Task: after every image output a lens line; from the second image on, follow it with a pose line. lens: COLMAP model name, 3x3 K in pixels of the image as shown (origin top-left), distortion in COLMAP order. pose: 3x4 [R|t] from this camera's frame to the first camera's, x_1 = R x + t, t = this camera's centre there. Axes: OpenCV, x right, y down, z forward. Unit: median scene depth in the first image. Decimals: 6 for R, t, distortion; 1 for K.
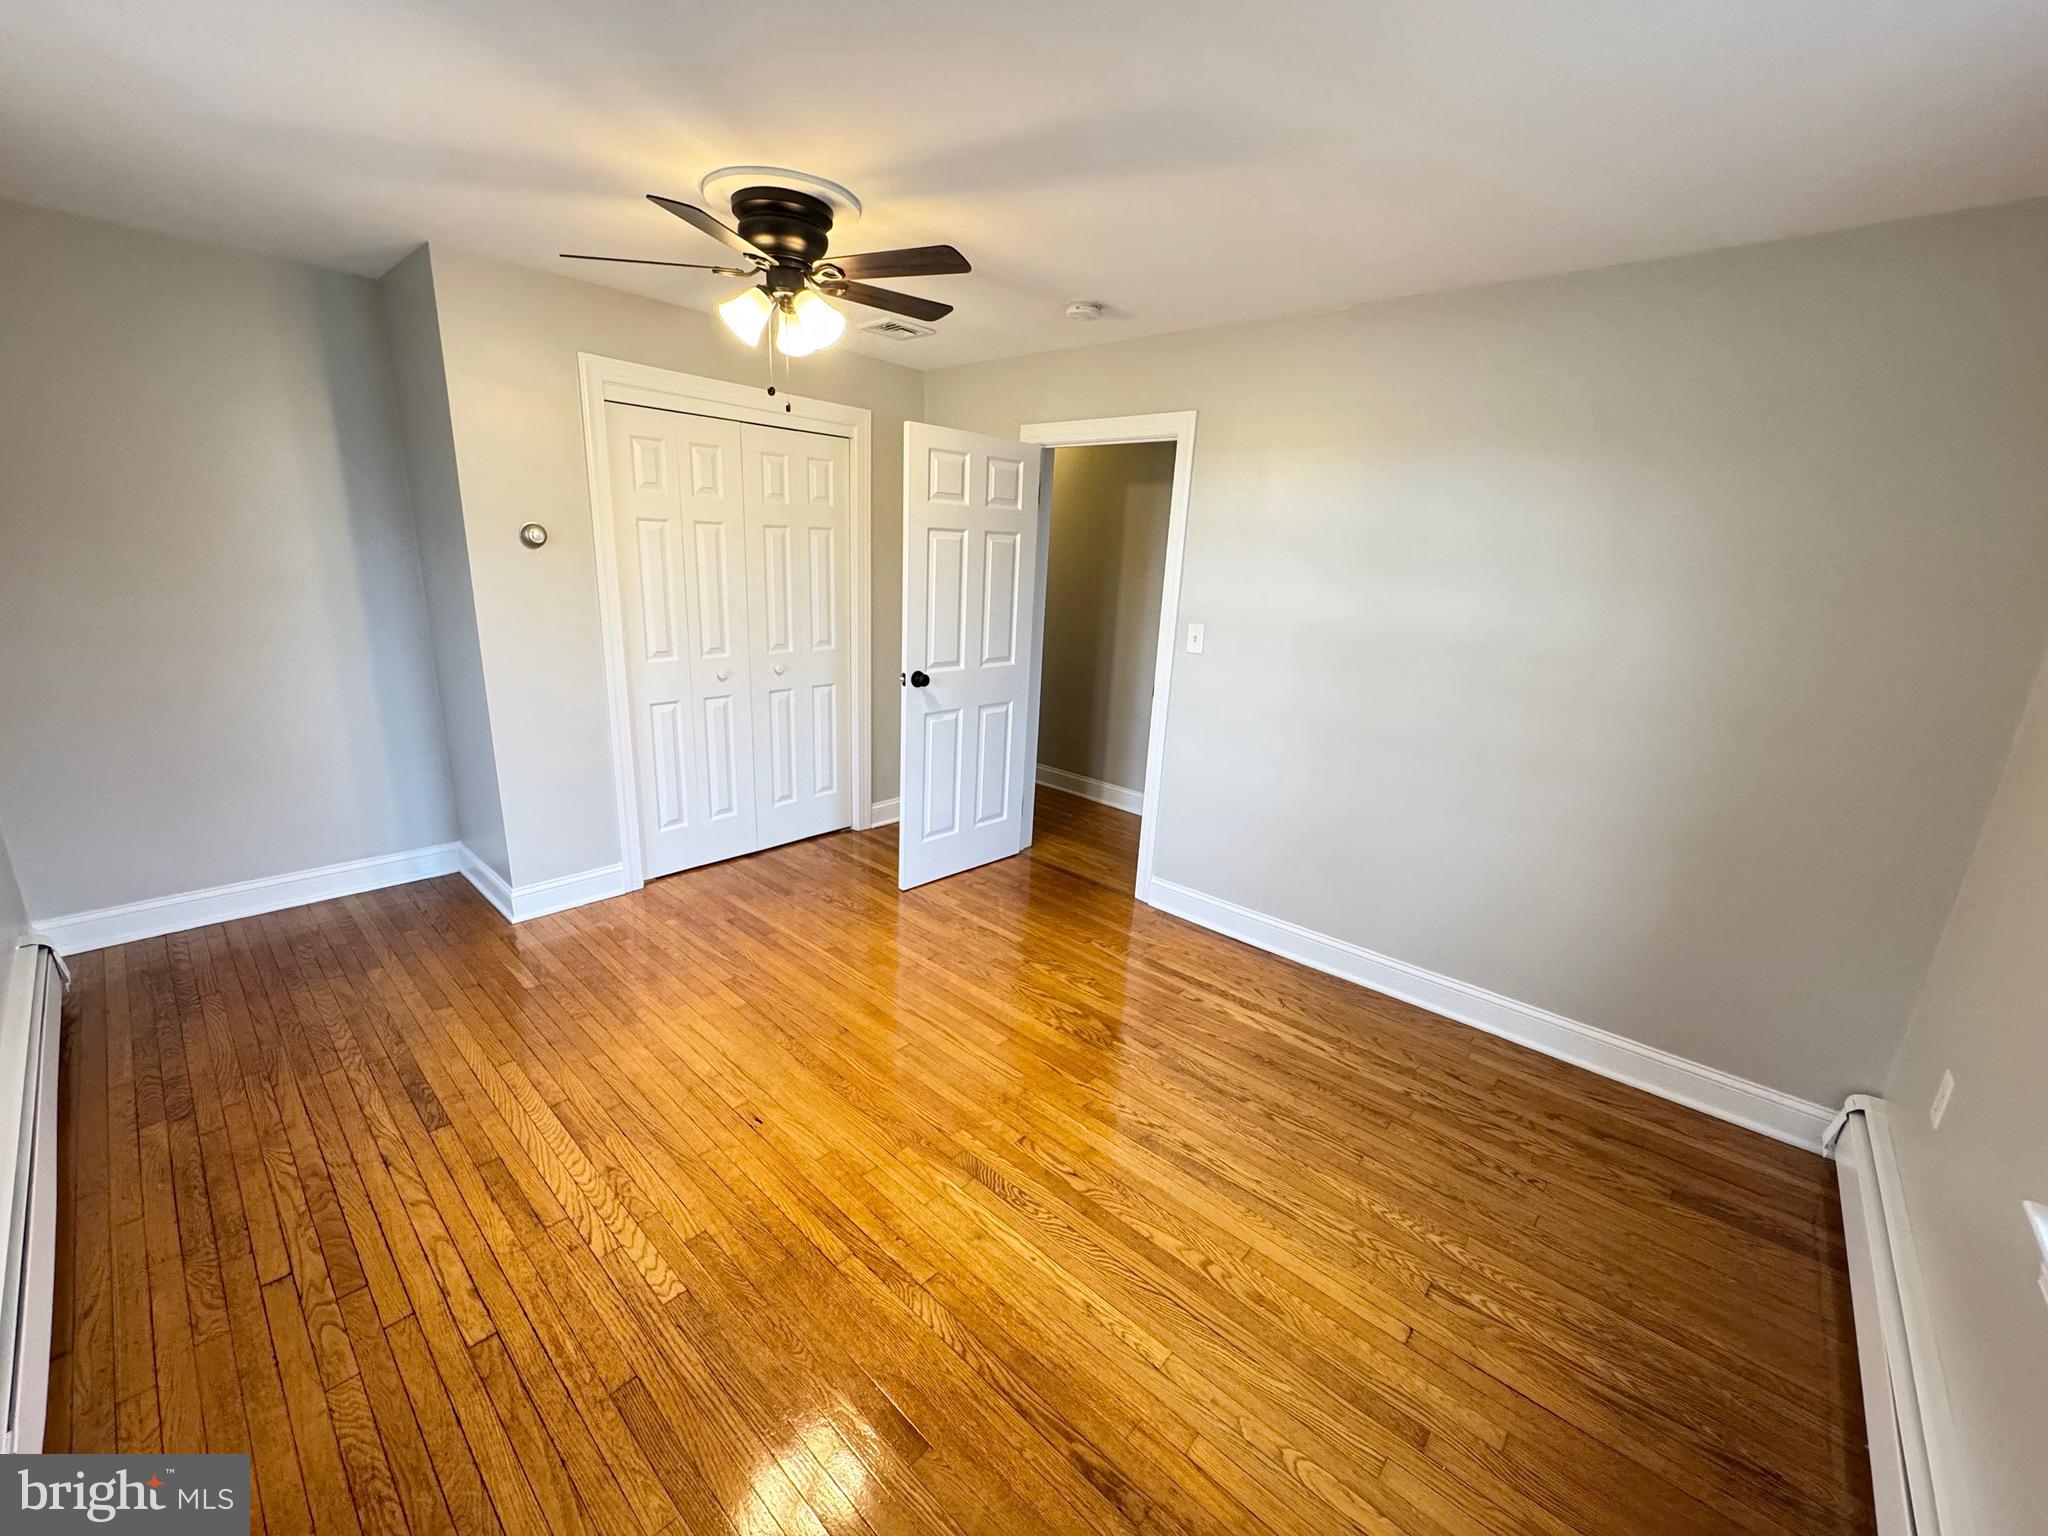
lens RADIAL K [[816.5, 0, 1024.0], [0, 816.5, 768.0], [0, 0, 1]] dist [-0.003764, -0.000696]
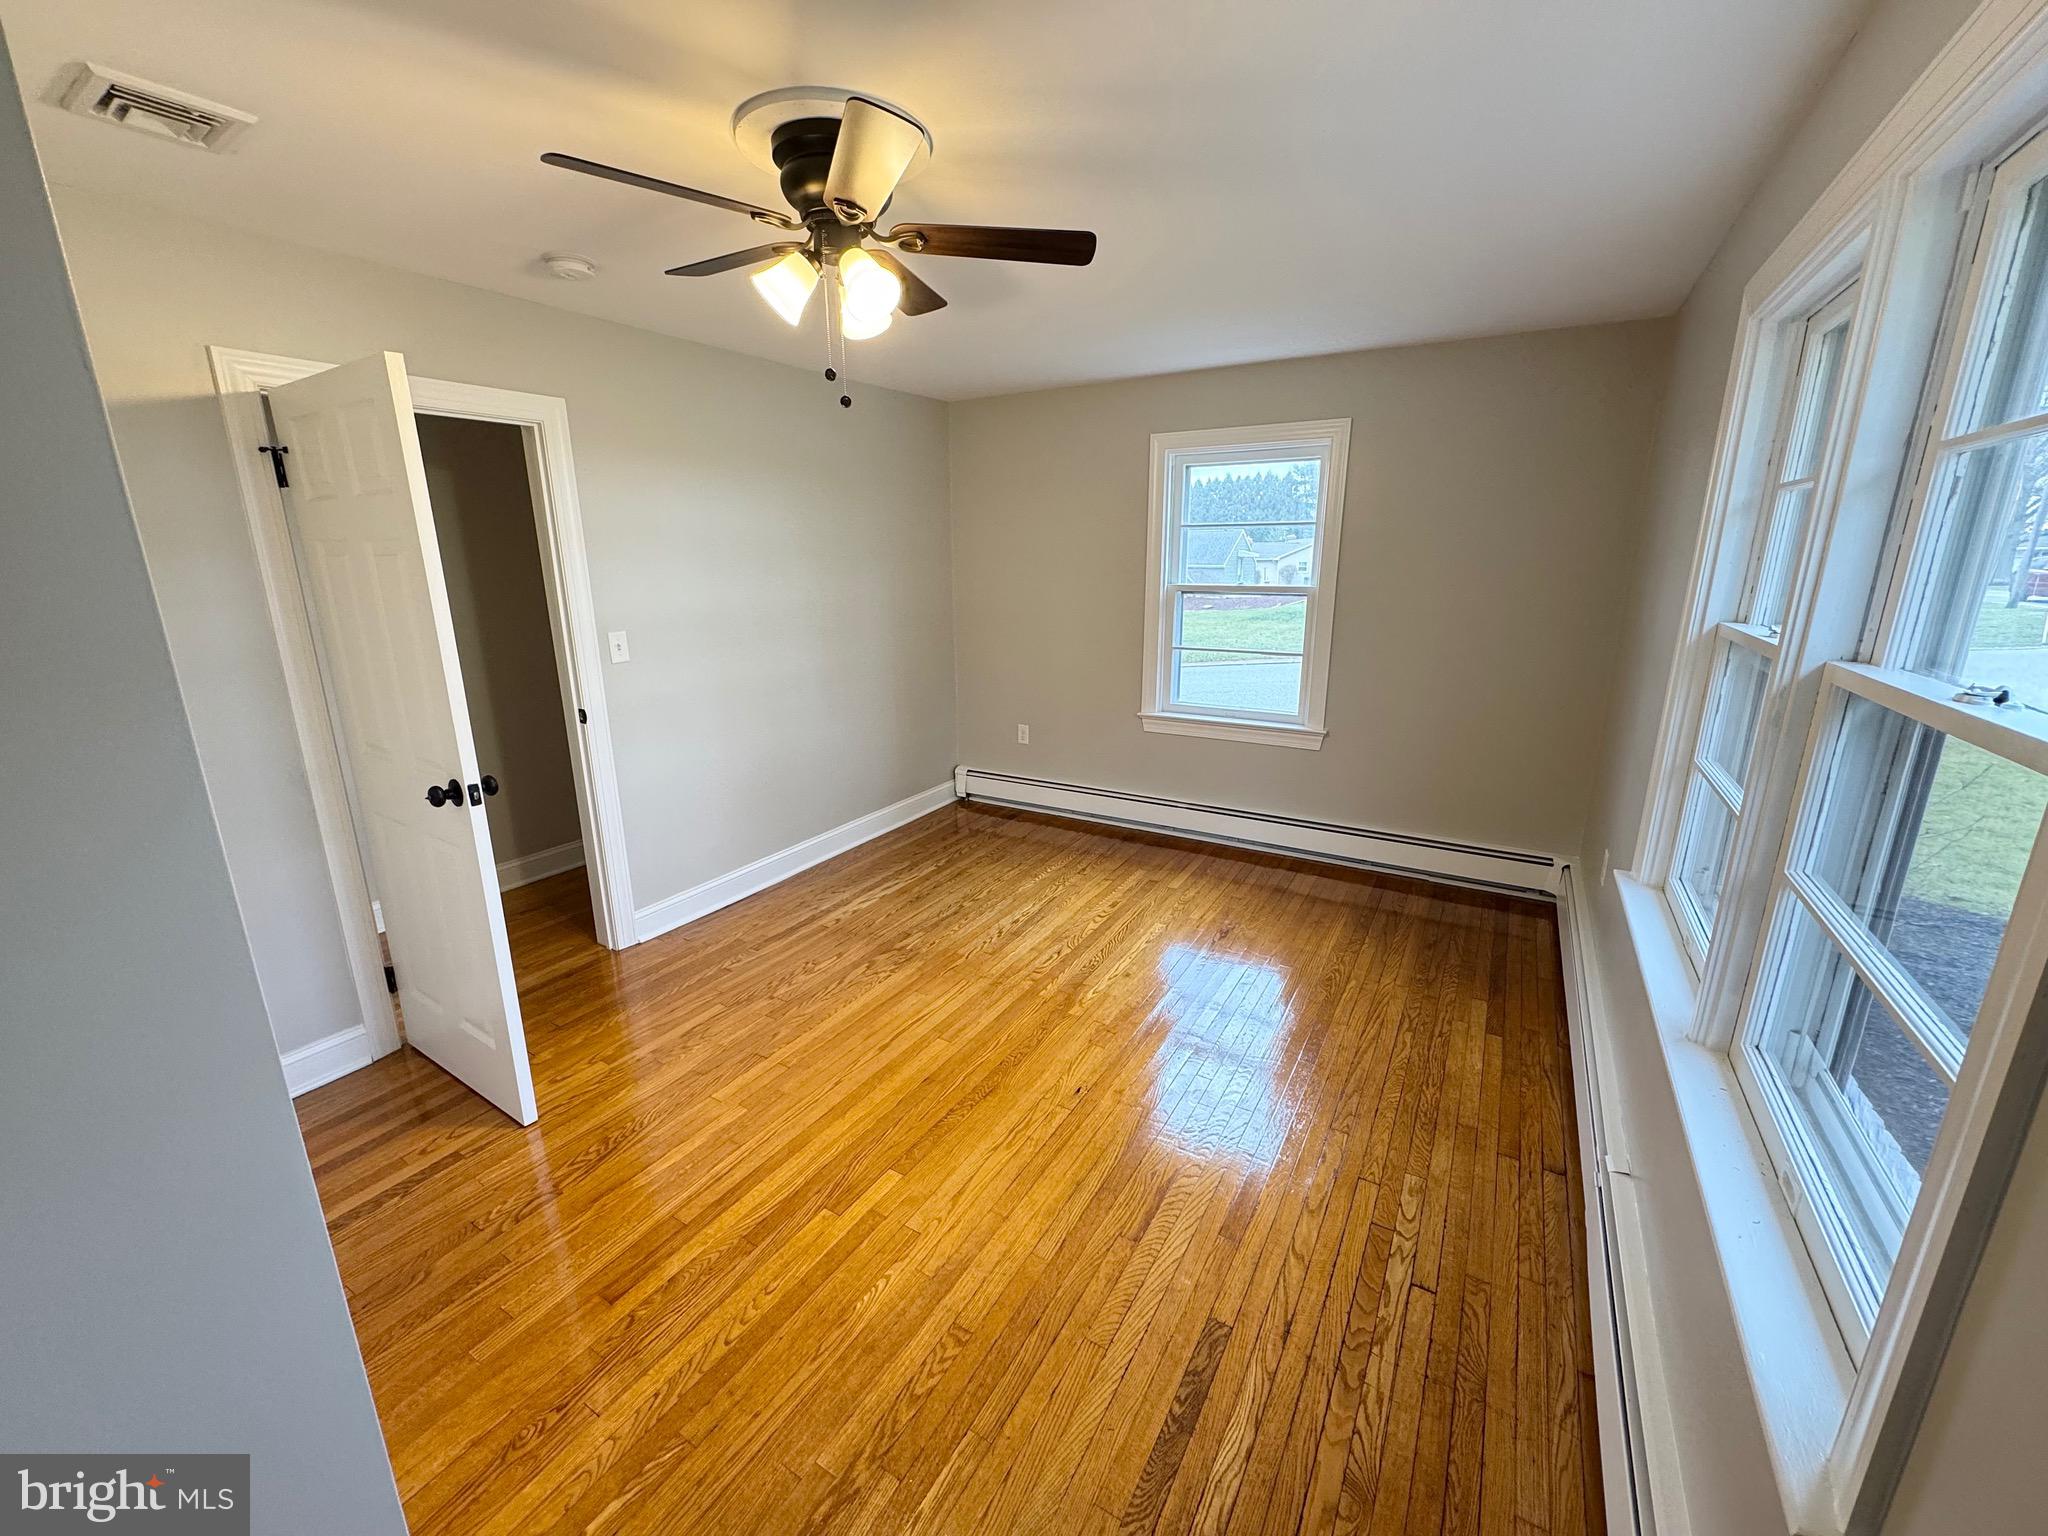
lens RADIAL K [[816.5, 0, 1024.0], [0, 816.5, 768.0], [0, 0, 1]] dist [-0.003764, -0.000696]
pose [[-0.201785, -0.298534, 0.932824, -1.133602], [0.251290, 0.904754, 0.343909, -0.336456], [-0.946645, 0.303805, -0.107548, 0.990778]]
